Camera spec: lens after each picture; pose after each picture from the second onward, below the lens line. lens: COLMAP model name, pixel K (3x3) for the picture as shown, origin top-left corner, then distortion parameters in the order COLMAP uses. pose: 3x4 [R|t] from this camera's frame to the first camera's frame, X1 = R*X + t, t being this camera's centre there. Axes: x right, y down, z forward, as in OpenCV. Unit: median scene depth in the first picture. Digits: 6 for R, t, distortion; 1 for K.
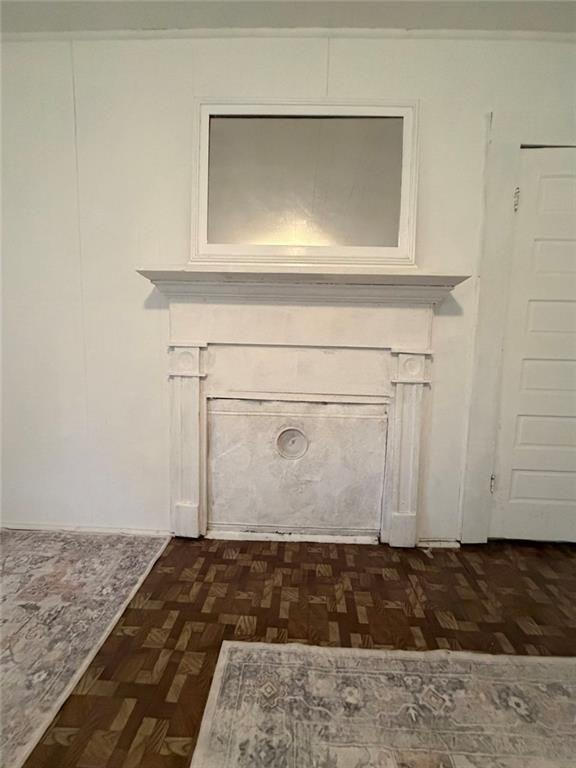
lens RADIAL K [[307.9, 0, 289.6], [0, 307.9, 381.3], [0, 0, 1]] dist [0.001588, -0.000896]
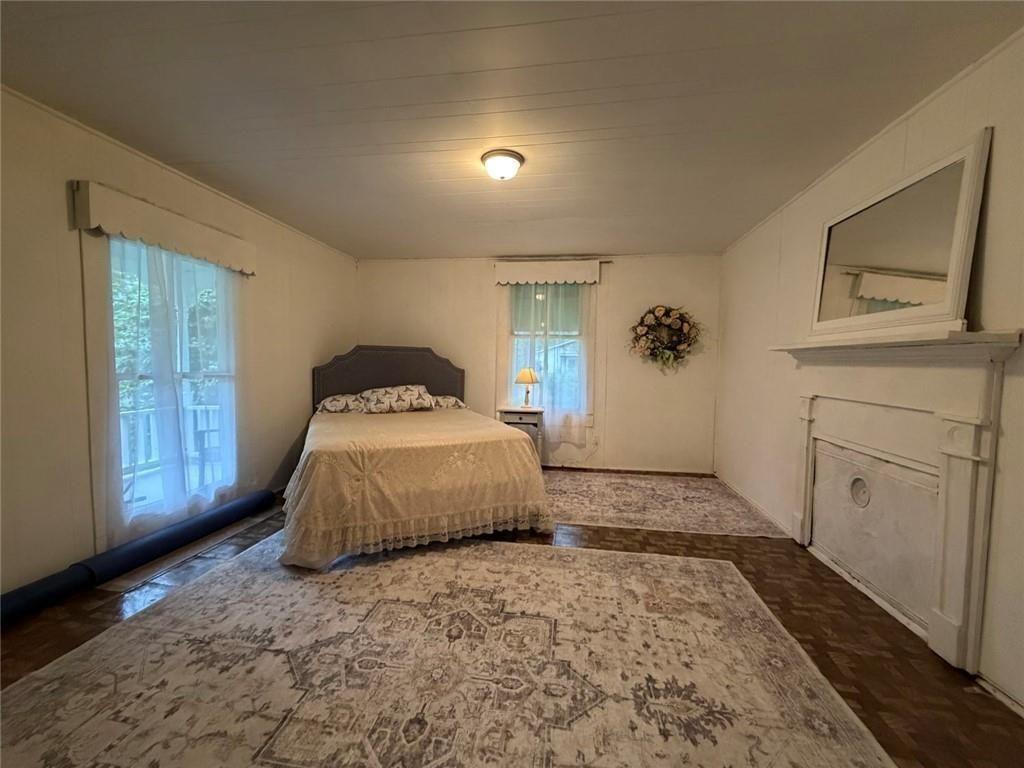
lens RADIAL K [[410.5, 0, 512.4], [0, 410.5, 385.3], [0, 0, 1]] dist [0.001588, -0.000896]
pose [[-0.114146, 0.027931, -0.993071, 1.573452], [-0.112616, 0.992798, 0.040868, -0.091670], [0.987060, 0.116501, -0.110179, -0.081786]]
